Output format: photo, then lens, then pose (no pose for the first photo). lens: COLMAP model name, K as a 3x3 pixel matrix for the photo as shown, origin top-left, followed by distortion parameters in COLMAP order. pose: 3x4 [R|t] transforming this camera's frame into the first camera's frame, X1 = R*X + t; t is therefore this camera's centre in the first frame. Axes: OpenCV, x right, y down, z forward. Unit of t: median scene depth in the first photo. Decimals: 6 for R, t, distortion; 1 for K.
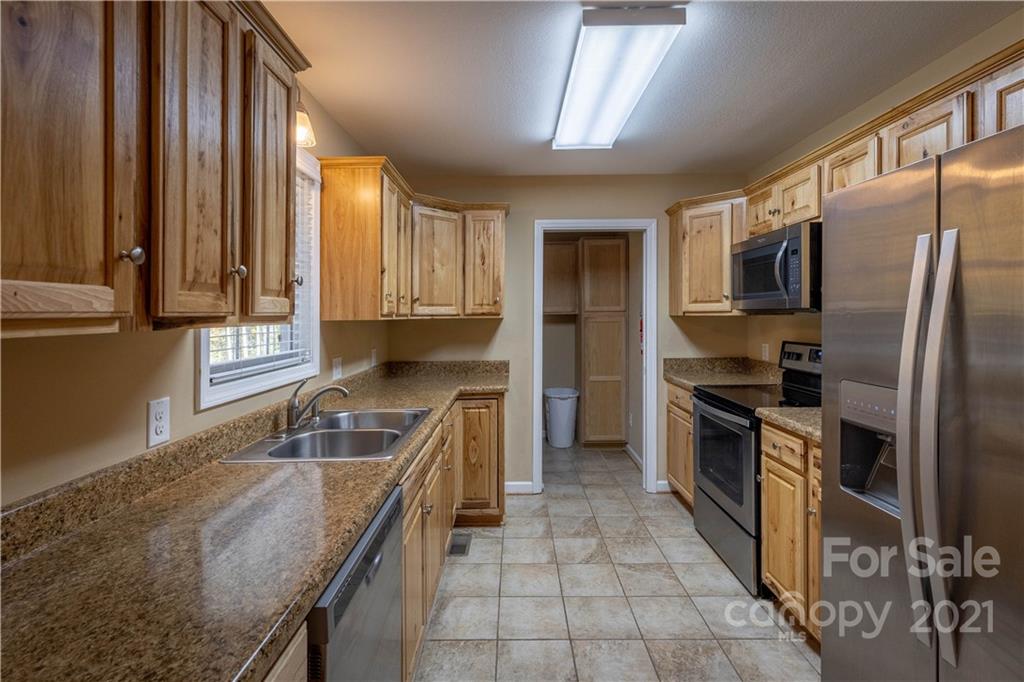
lens RADIAL K [[481.9, 0, 513.6], [0, 481.9, 310.1], [0, 0, 1]] dist [-0.000465, -0.000072]
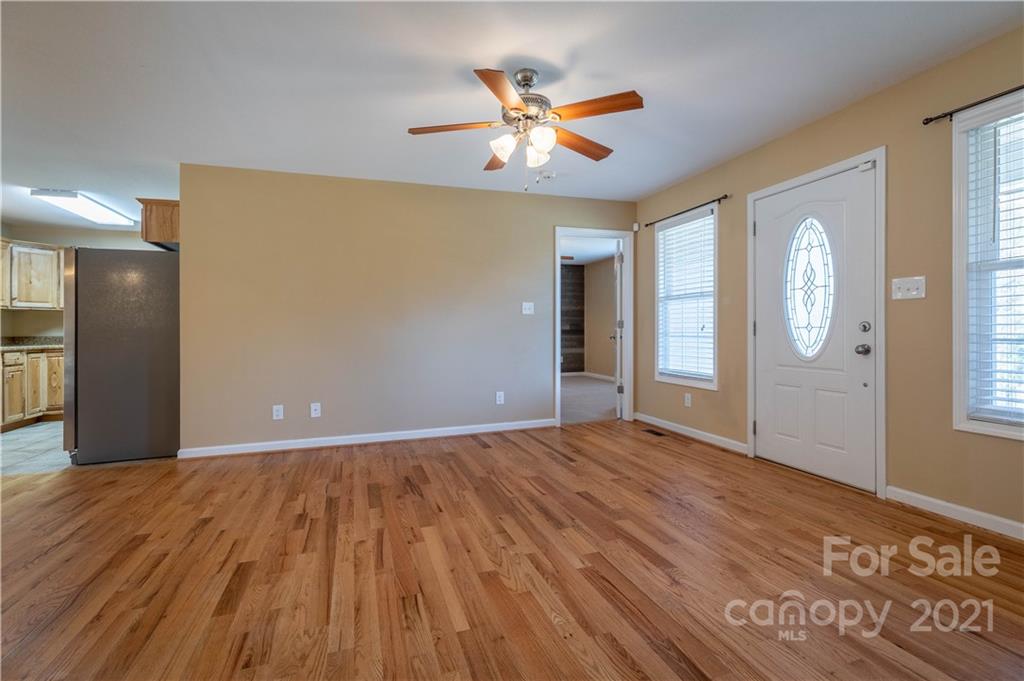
lens RADIAL K [[466.9, 0, 513.9], [0, 466.9, 325.1], [0, 0, 1]] dist [-0.000437, -0.000246]
pose [[0.947501, -0.002732, 0.319740, 1.033145], [0.003401, 0.999993, -0.001534, 0.089411], [-0.319734, 0.002541, 0.947504, -1.292998]]
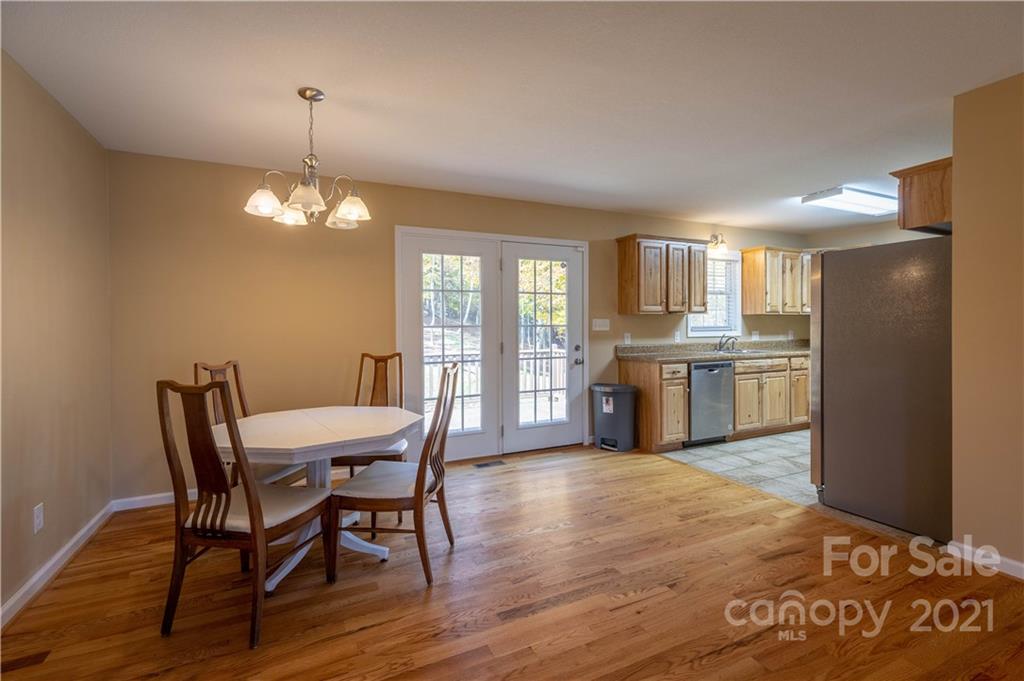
lens RADIAL K [[466.9, 0, 513.9], [0, 466.9, 325.1], [0, 0, 1]] dist [-0.000437, -0.000246]
pose [[0.433798, 0.003441, -0.901004, 0.987587], [0.012290, 0.999877, 0.009736, 0.028978], [0.900926, -0.015297, 0.433702, -0.874052]]
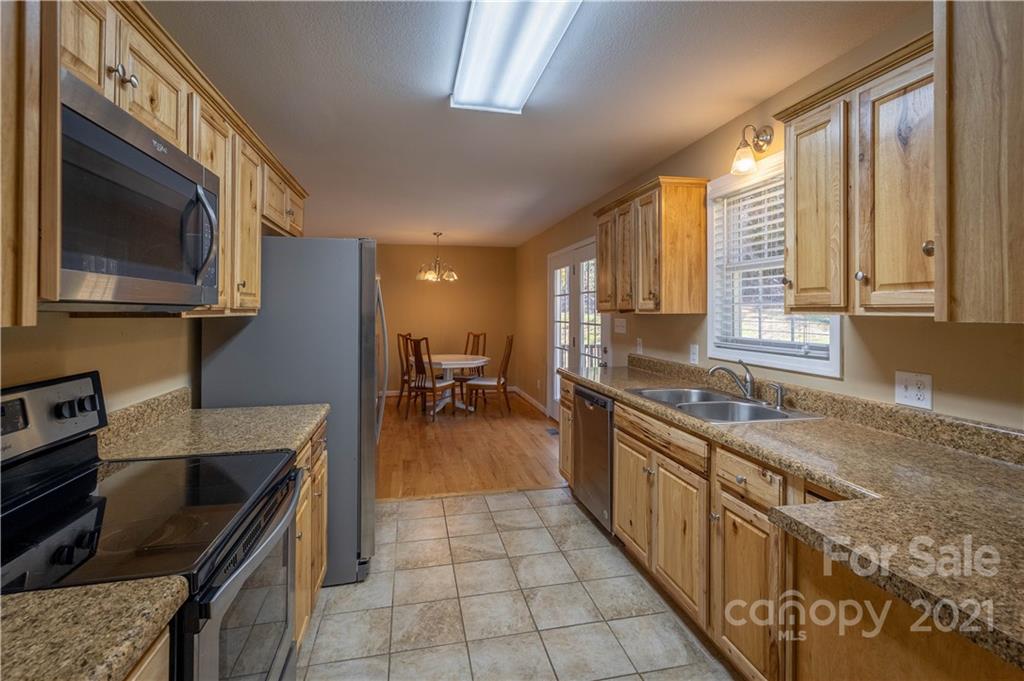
lens RADIAL K [[481.9, 0, 513.6], [0, 481.9, 309.6], [0, 0, 1]] dist [-0.000465, -0.000072]
pose [[-0.976963, 0.005053, -0.213351, 0.262068], [0.007520, 0.999914, -0.010753, 0.012760], [0.213278, -0.012110, -0.976917, 1.307070]]
